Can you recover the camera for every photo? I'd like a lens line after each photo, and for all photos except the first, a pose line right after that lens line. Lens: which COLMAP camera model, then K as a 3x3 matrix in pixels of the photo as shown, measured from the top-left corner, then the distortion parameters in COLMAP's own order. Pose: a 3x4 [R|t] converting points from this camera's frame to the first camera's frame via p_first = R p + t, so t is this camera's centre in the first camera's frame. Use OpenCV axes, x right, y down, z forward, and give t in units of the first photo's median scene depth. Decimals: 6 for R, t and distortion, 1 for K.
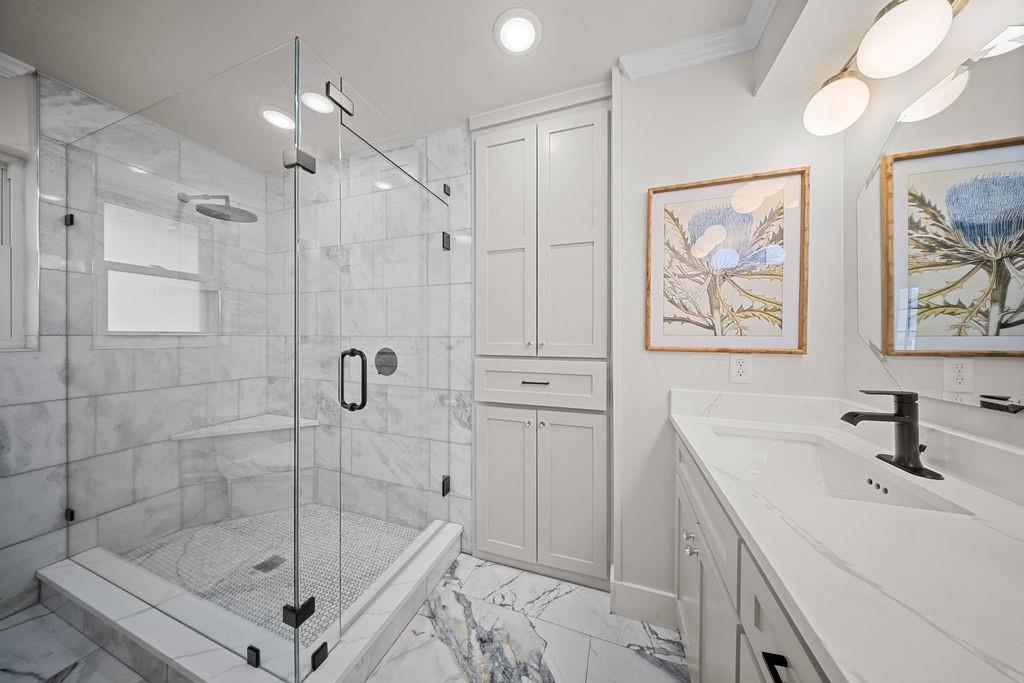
lens RADIAL K [[299.8, 0, 514.4], [0, 299.8, 335.9], [0, 0, 1]] dist [0.001924, -0.001002]
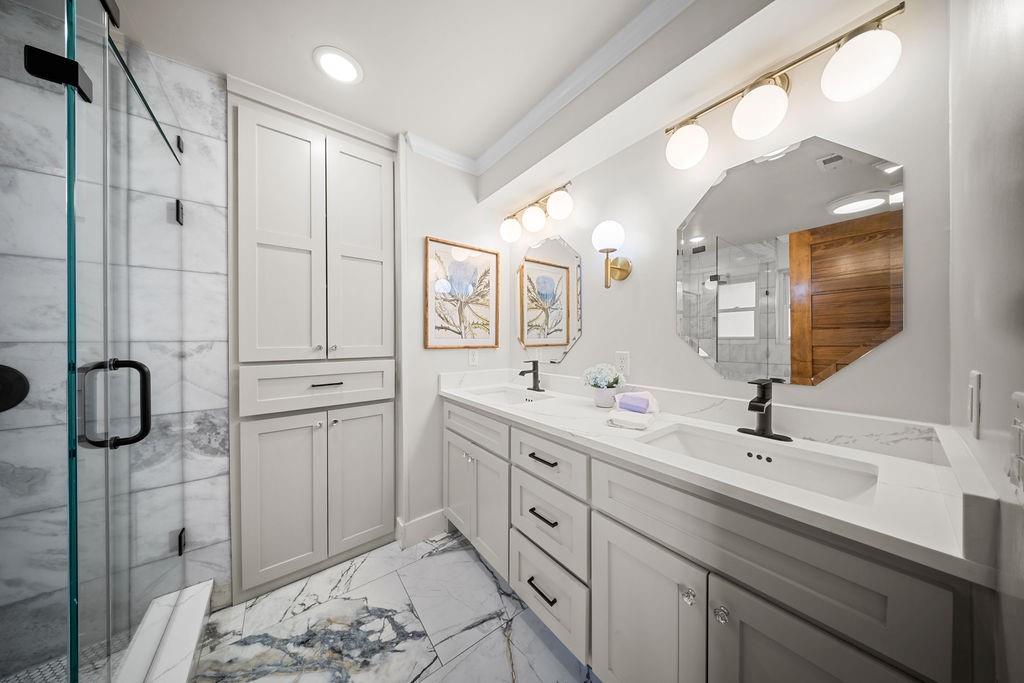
lens RADIAL K [[299.8, 0, 515.2], [0, 299.8, 340.0], [0, 0, 1]] dist [0.001924, -0.001002]
pose [[0.545468, -0.007536, 0.838098, -0.528400], [0.005724, 0.999970, 0.005266, 0.000328], [-0.838112, 0.001925, 0.545495, -0.136971]]
